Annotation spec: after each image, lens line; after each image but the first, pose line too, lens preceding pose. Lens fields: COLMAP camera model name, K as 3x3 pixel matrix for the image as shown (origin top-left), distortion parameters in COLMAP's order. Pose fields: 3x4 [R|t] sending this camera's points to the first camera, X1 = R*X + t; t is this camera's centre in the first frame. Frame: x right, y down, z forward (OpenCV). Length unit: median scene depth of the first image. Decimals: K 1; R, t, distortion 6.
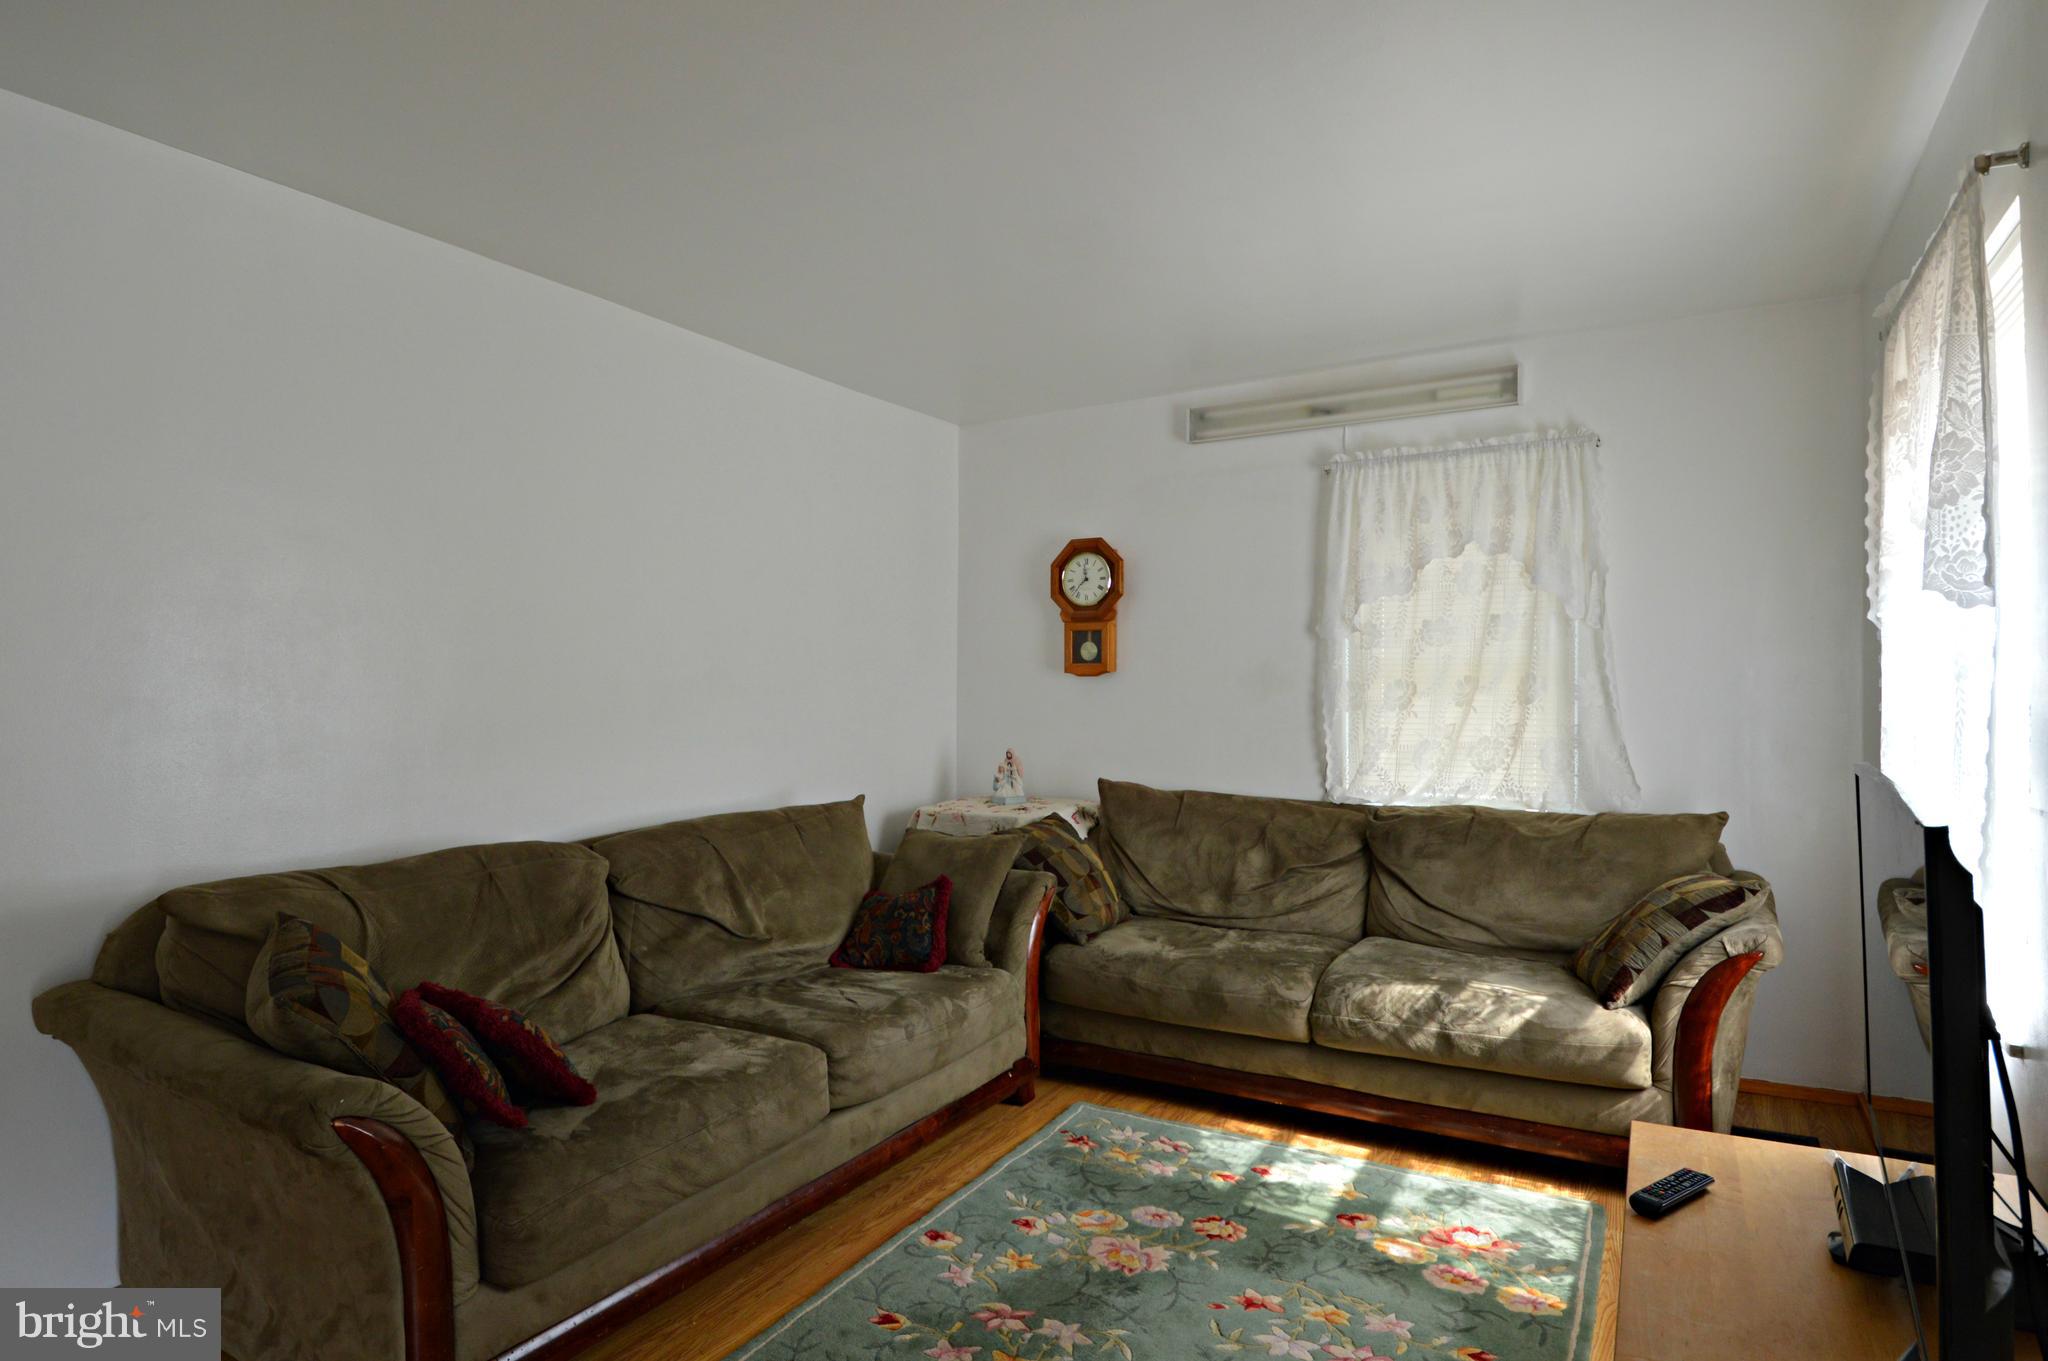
lens RADIAL K [[1128.9, 0, 1024.0], [0, 1128.9, 680.5], [0, 0, 1]] dist [0.045157, -0.046789]
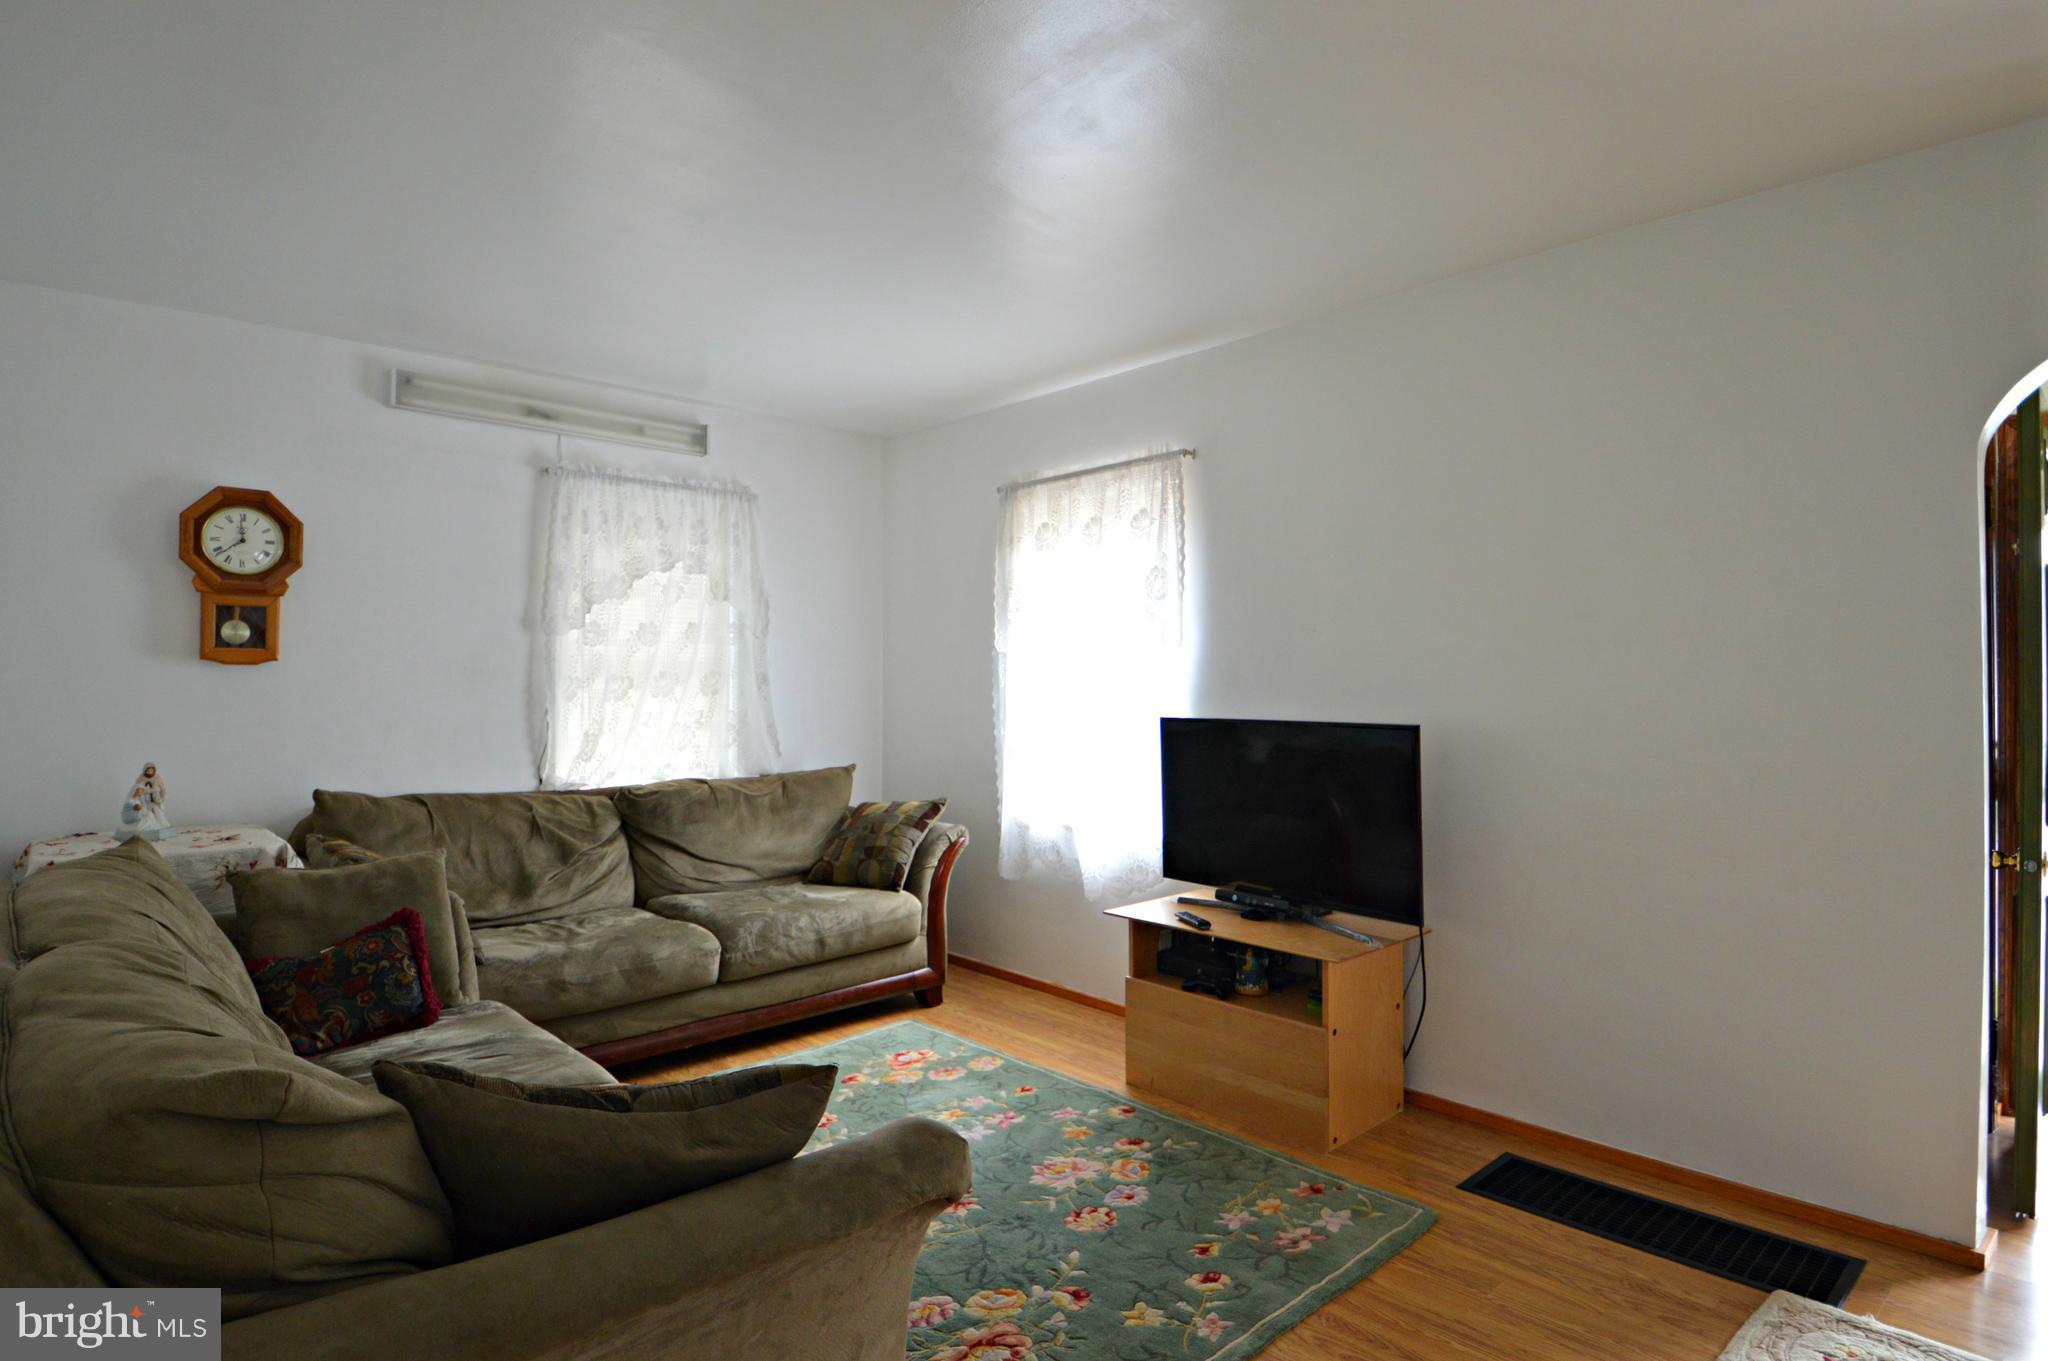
lens RADIAL K [[1112.0, 0, 1024.0], [0, 1112.0, 680.5], [0, 0, 1]] dist [0.037561, -0.046195]
pose [[0.269994, 0.008868, 0.962821, -0.617900], [-0.006353, 0.999952, -0.007429, 0.010816], [-0.962841, -0.004111, 0.270037, 0.306745]]
